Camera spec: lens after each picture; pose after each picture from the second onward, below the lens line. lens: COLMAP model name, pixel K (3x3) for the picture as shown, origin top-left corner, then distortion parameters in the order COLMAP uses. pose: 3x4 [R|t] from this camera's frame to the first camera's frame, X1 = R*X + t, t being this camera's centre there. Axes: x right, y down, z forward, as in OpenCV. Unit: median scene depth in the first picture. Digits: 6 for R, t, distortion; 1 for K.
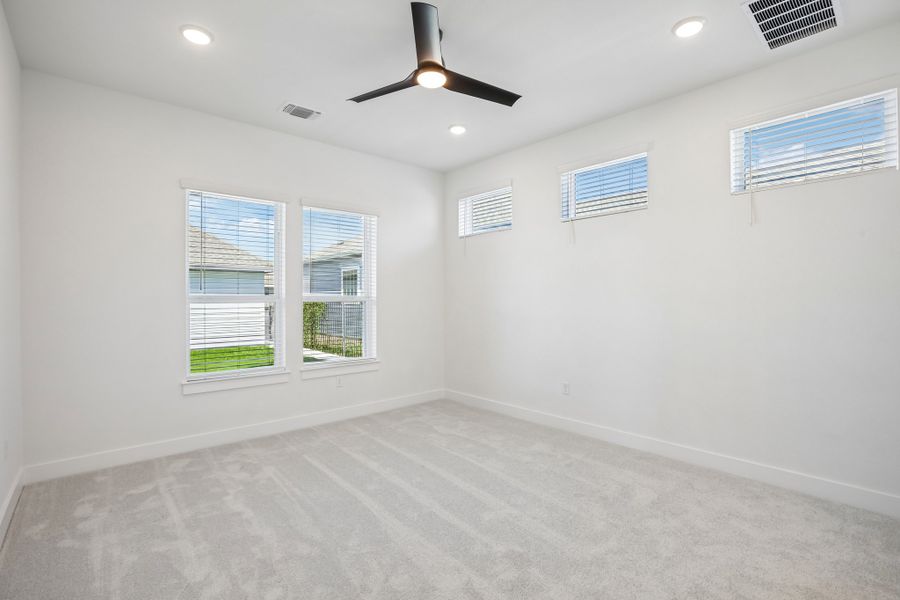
lens RADIAL K [[418.4, 0, 448.3], [0, 418.4, 297.9], [0, 0, 1]] dist [-0.018524, 0.002093]
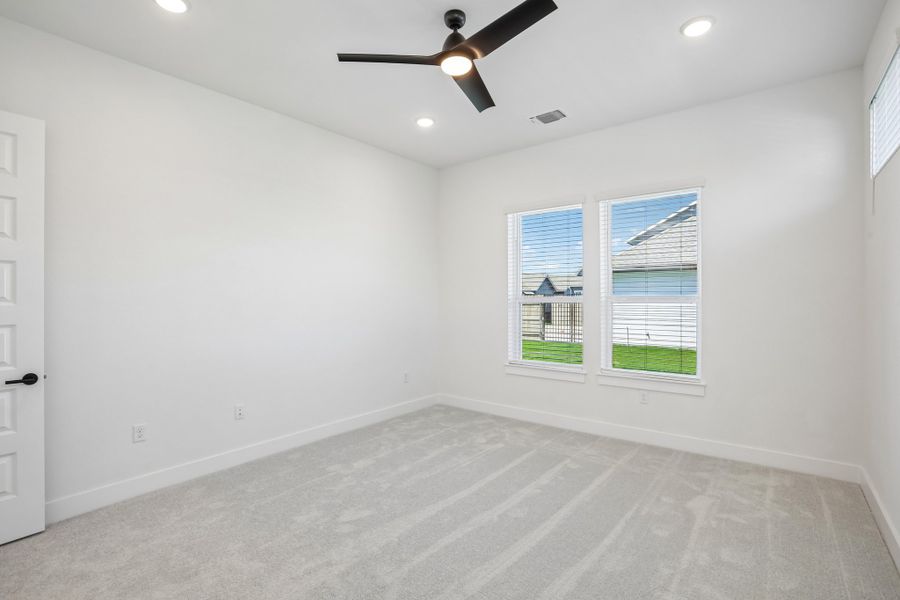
lens RADIAL K [[418.4, 0, 447.3], [0, 418.4, 301.6], [0, 0, 1]] dist [-0.018524, 0.002093]
pose [[0.174619, 0.006936, -0.984612, 0.630334], [0.009229, 0.999920, 0.008681, -0.005344], [0.984593, -0.010602, 0.174541, 0.591471]]
